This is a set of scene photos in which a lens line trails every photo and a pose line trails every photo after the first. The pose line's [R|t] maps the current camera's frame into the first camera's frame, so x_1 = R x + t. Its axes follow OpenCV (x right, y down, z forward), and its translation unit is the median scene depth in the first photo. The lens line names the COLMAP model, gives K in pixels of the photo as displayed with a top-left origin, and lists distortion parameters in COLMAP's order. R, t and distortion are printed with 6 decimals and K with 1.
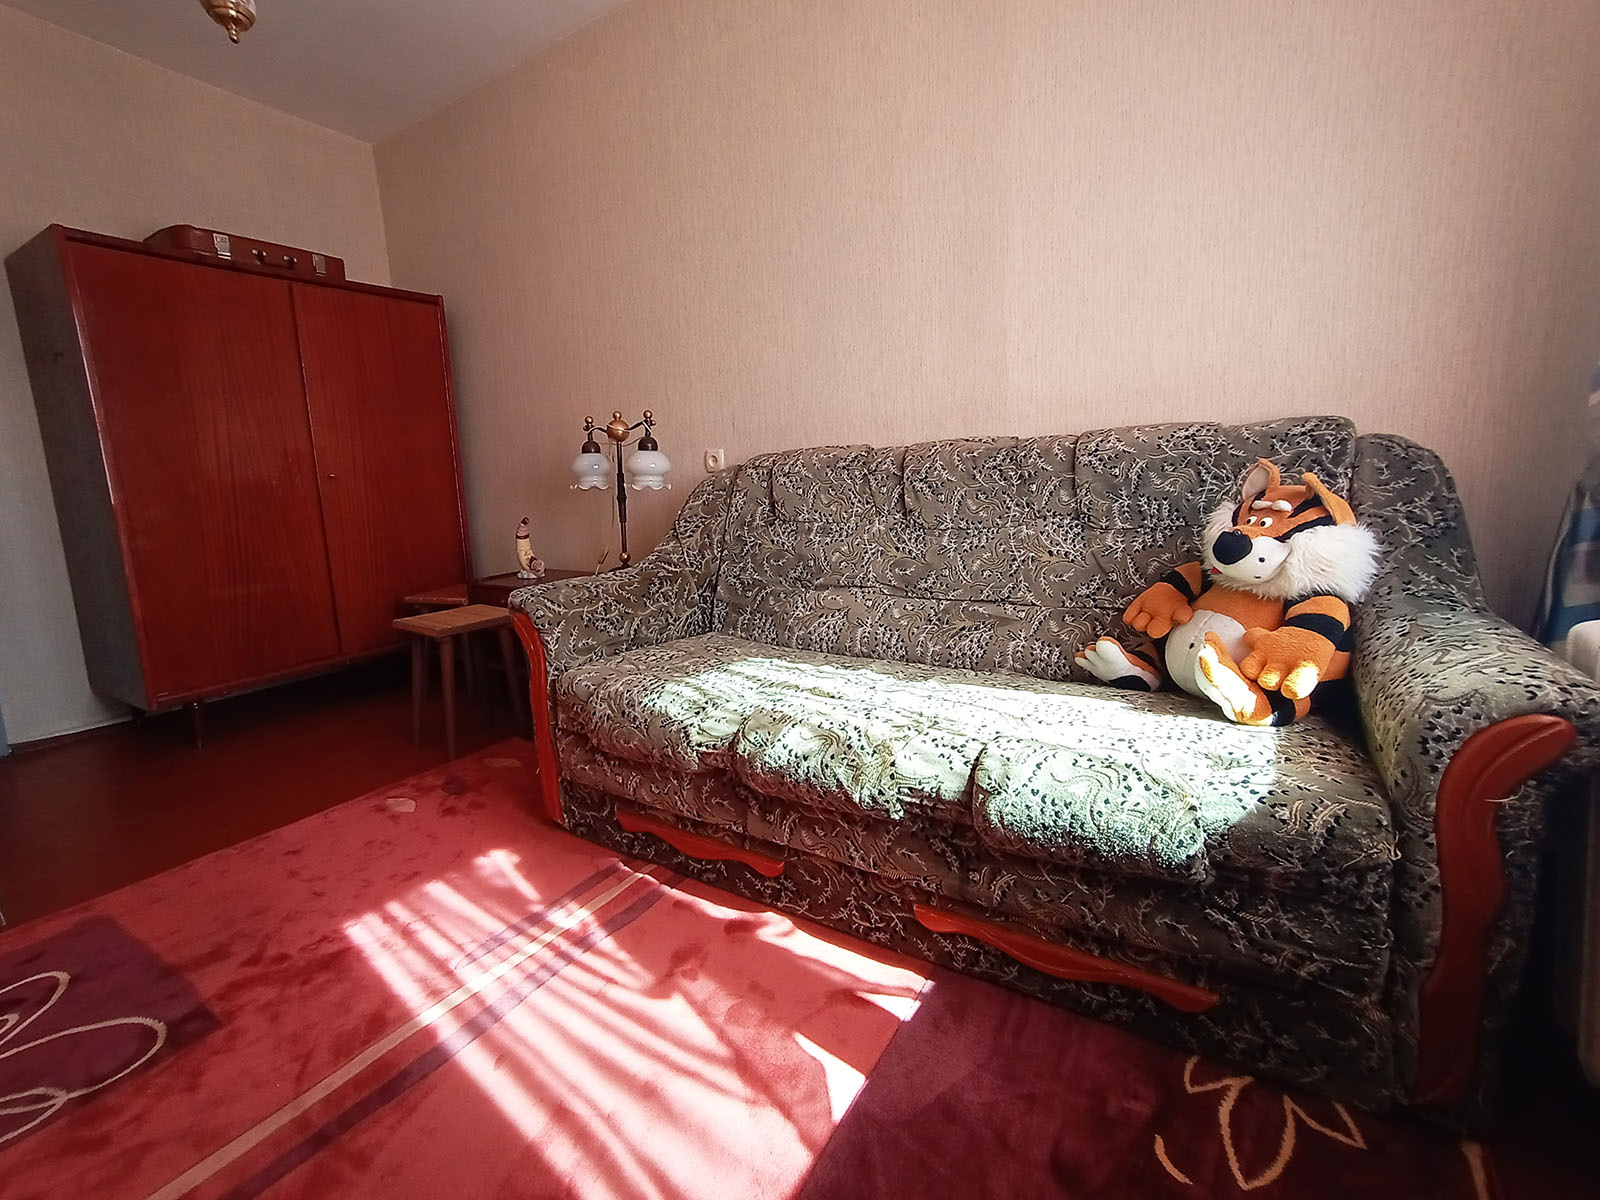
lens RADIAL K [[719.1, 0, 802.9], [0, 719.1, 574.1], [0, 0, 1]] dist [-0.041534, 0.028270]
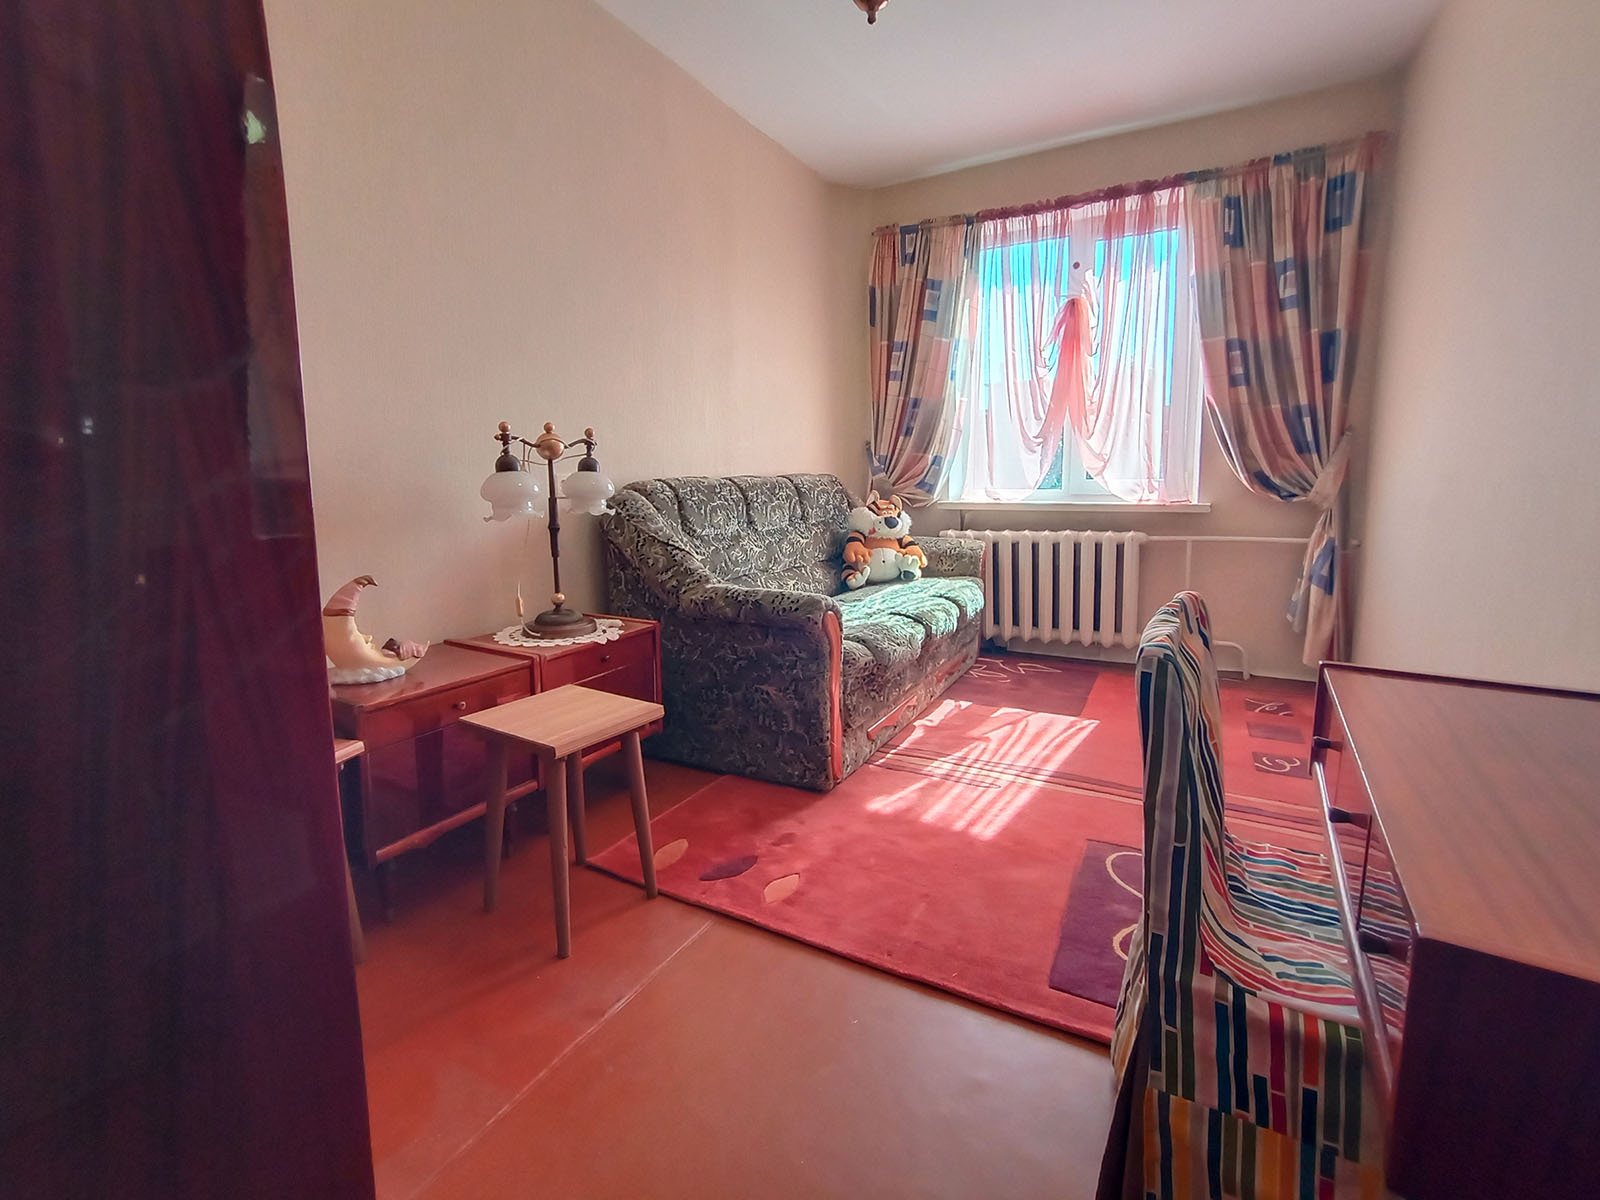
lens RADIAL K [[719.1, 0, 802.9], [0, 719.1, 574.1], [0, 0, 1]] dist [-0.041534, 0.028270]
pose [[-0.086669, -0.048883, 0.995037, -1.156787], [0.180618, 0.981472, 0.063949, -0.057702], [-0.979727, 0.185264, -0.076234, 0.836485]]
